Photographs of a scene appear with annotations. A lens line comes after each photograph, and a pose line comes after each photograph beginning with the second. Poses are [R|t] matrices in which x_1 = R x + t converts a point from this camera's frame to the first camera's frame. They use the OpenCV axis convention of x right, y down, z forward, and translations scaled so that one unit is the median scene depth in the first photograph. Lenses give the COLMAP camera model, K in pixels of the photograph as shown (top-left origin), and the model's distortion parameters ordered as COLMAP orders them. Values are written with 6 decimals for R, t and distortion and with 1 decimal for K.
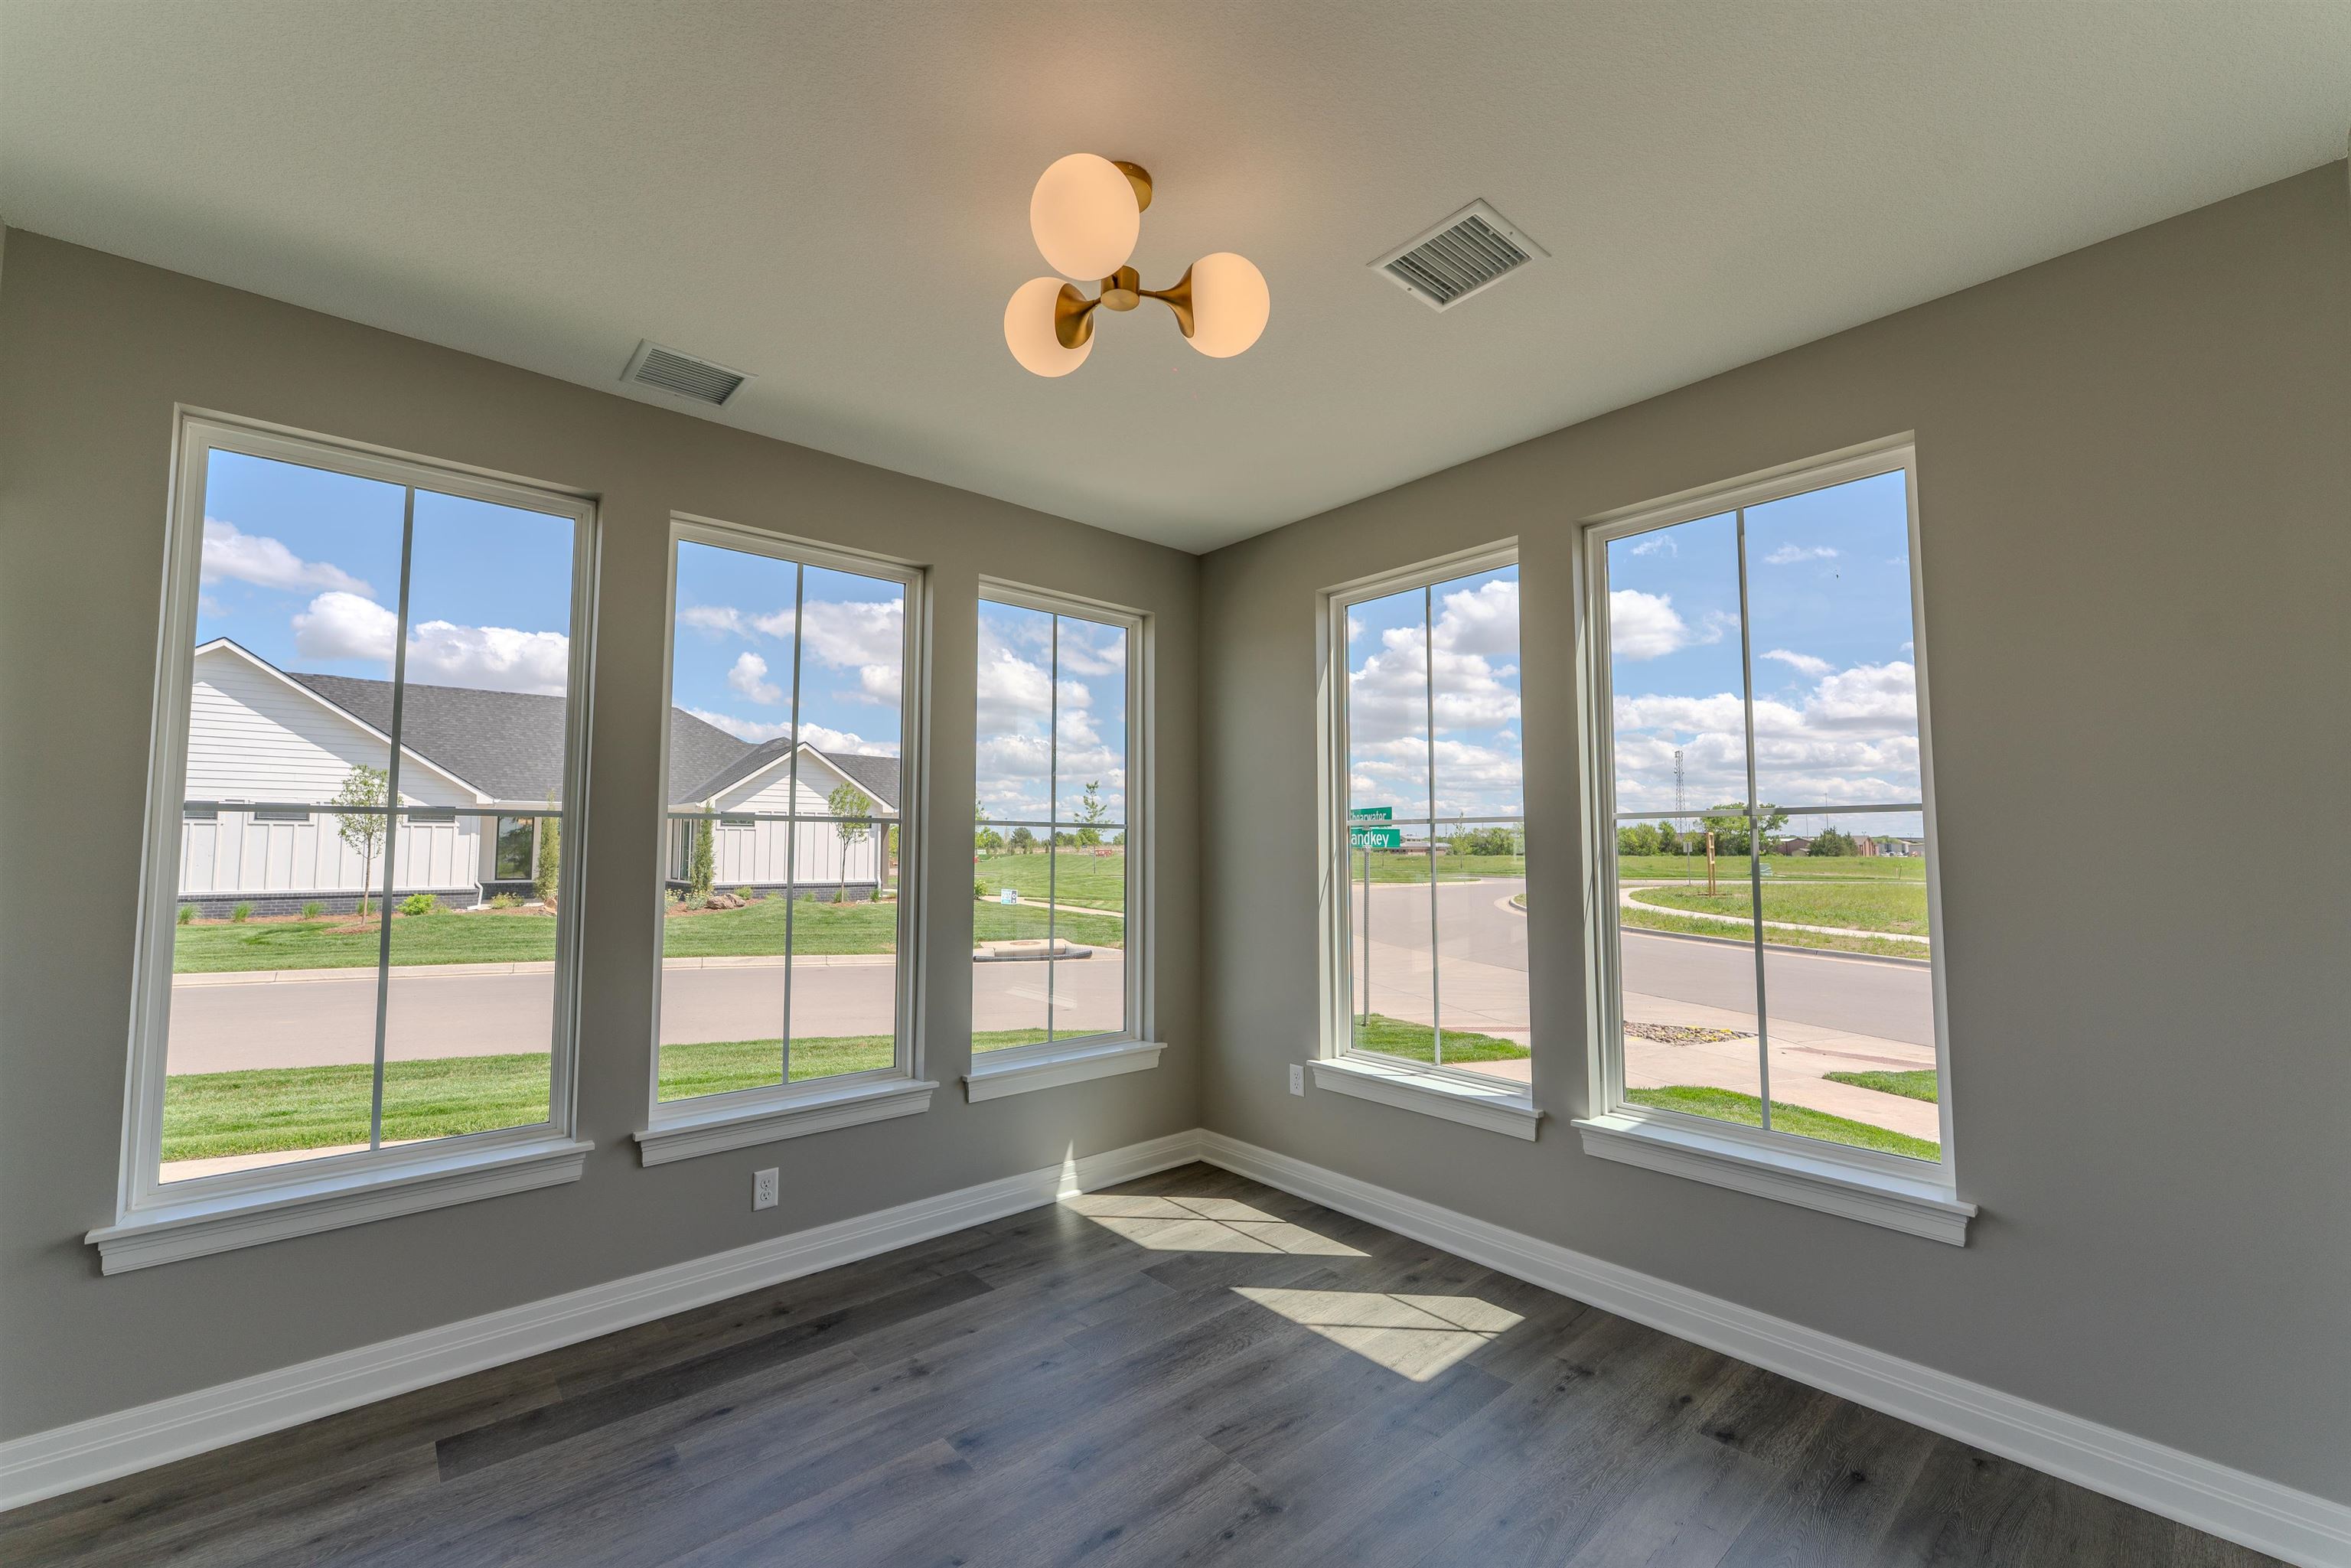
lens RADIAL K [[945.1, 0, 1175.5], [0, 945.1, 784.0], [0, 0, 1]] dist [0.000738, 0.000137]
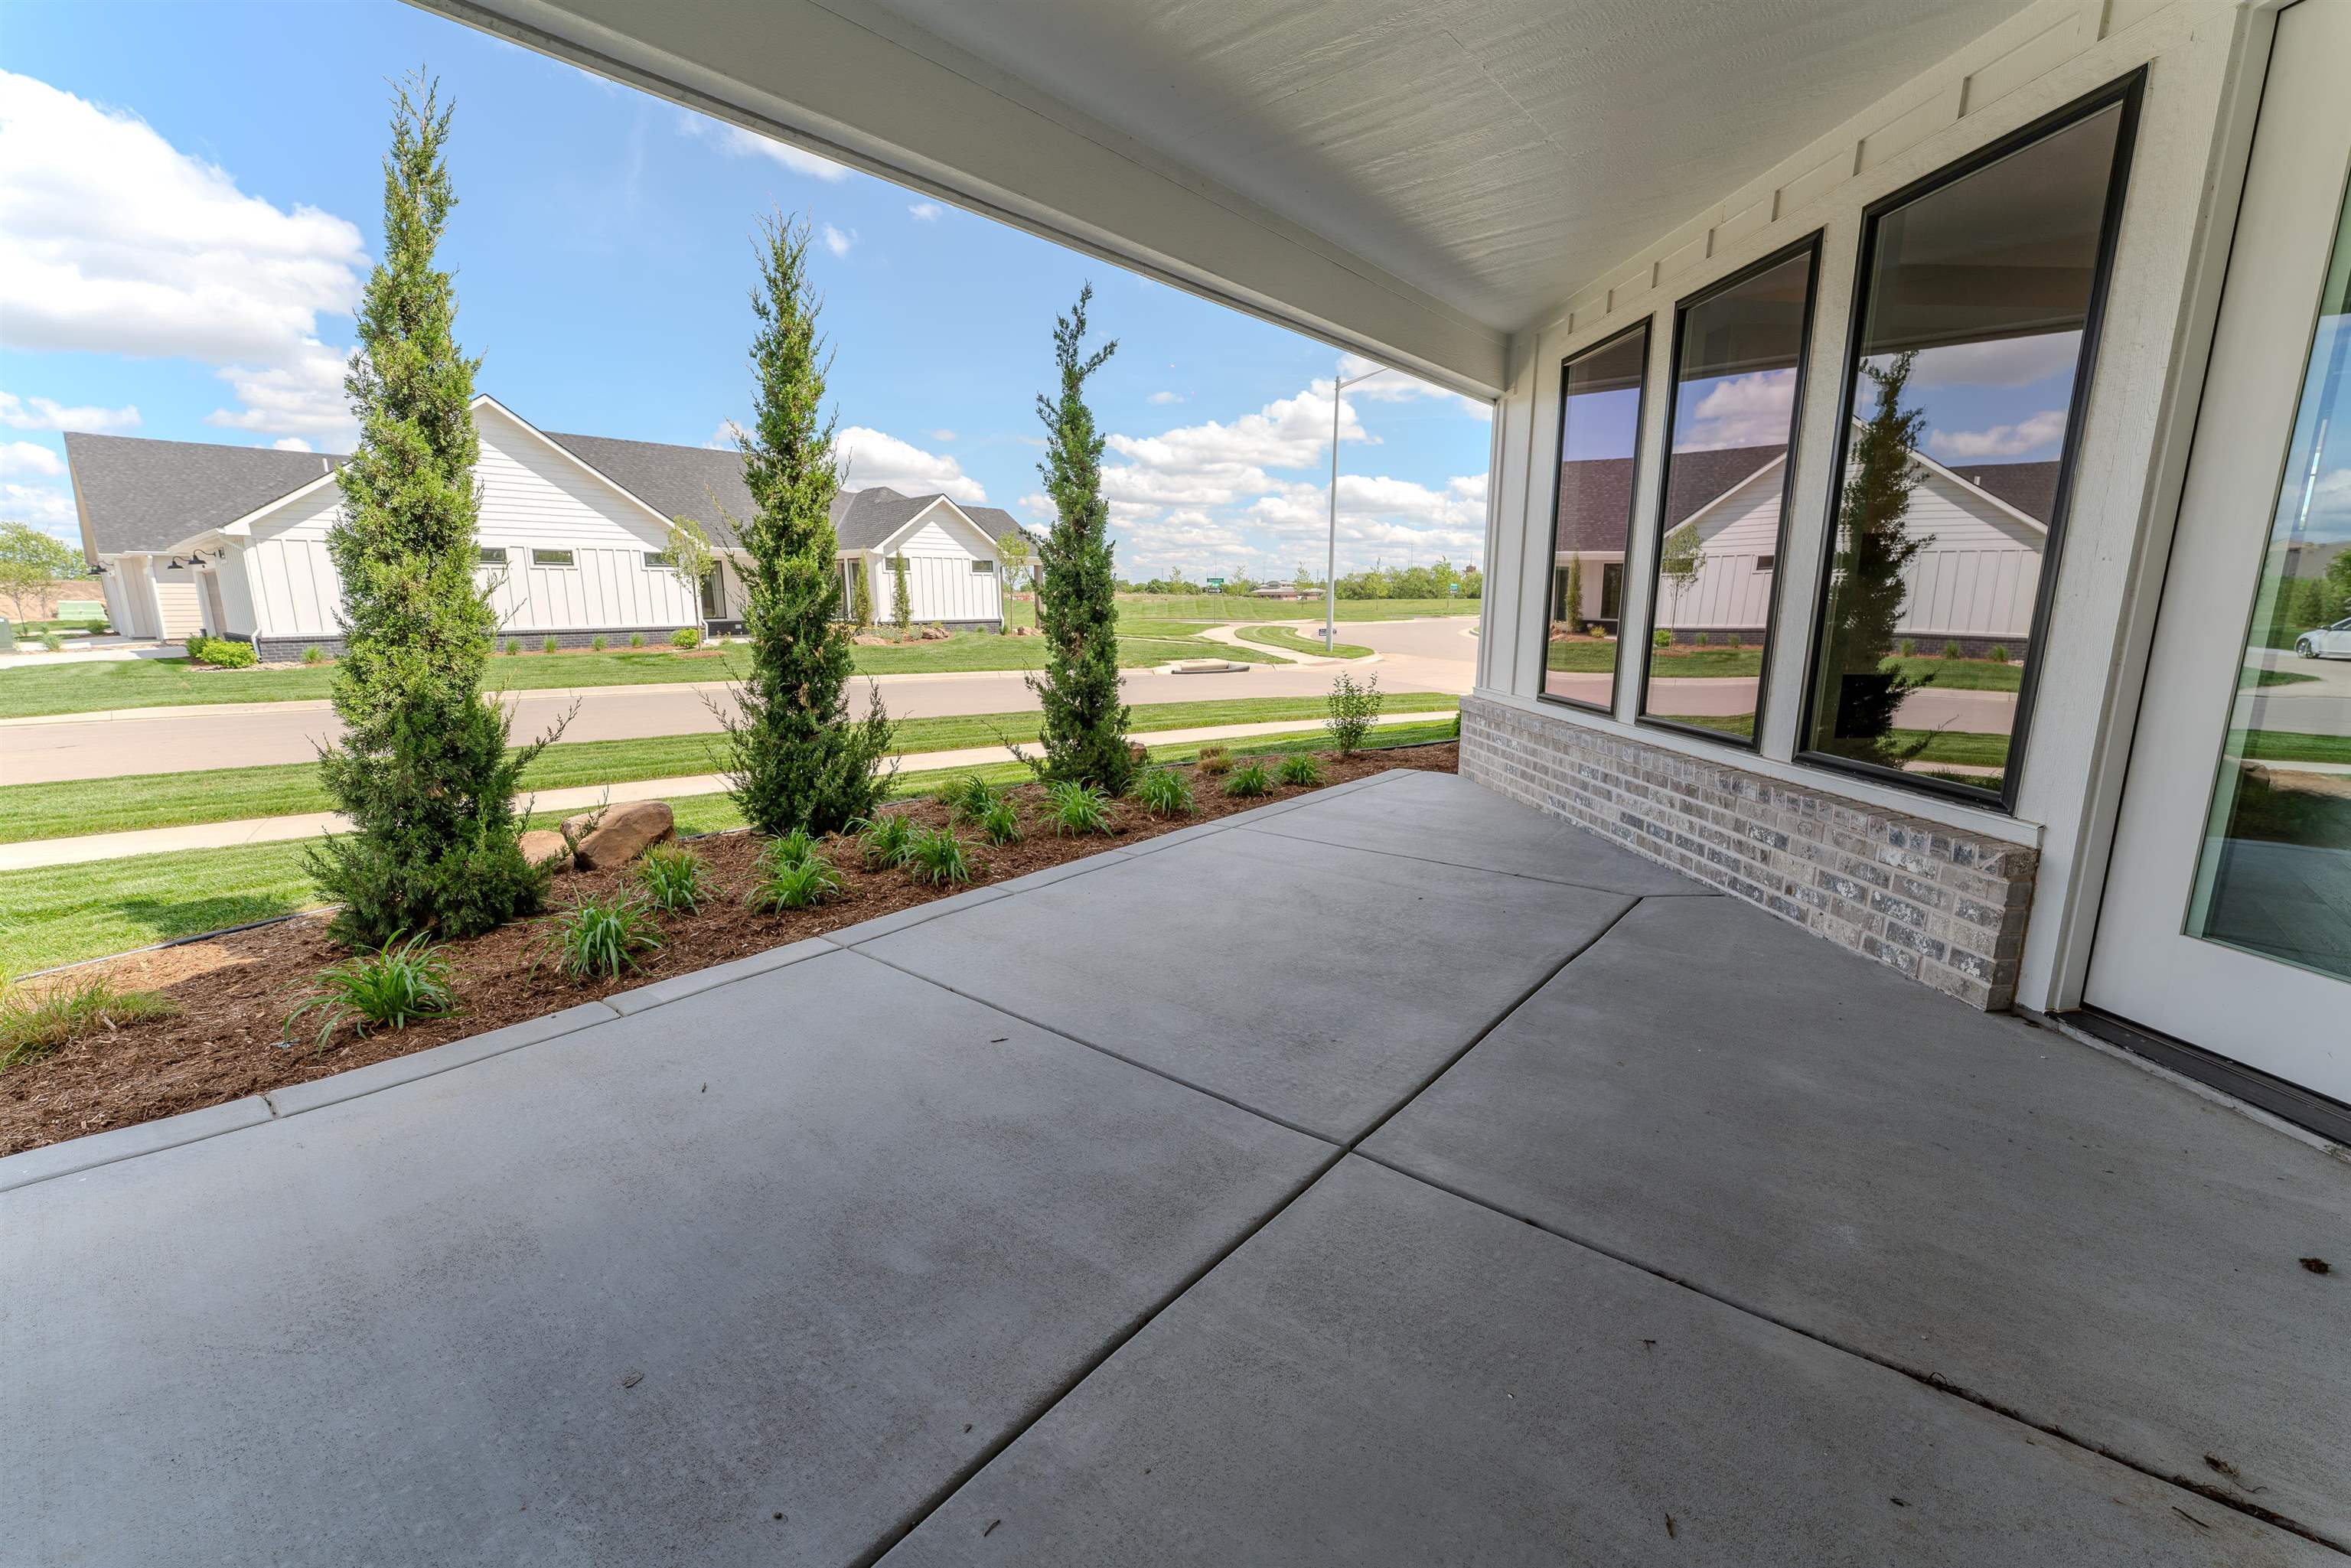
lens RADIAL K [[945.1, 0, 1175.5], [0, 945.1, 784.0], [0, 0, 1]] dist [0.000738, 0.000137]
pose [[0.983923, -0.038067, 0.174488, -0.374779], [-0.009973, 0.963783, 0.266500, -0.017572], [-0.178313, -0.263956, 0.947909, -0.267187]]
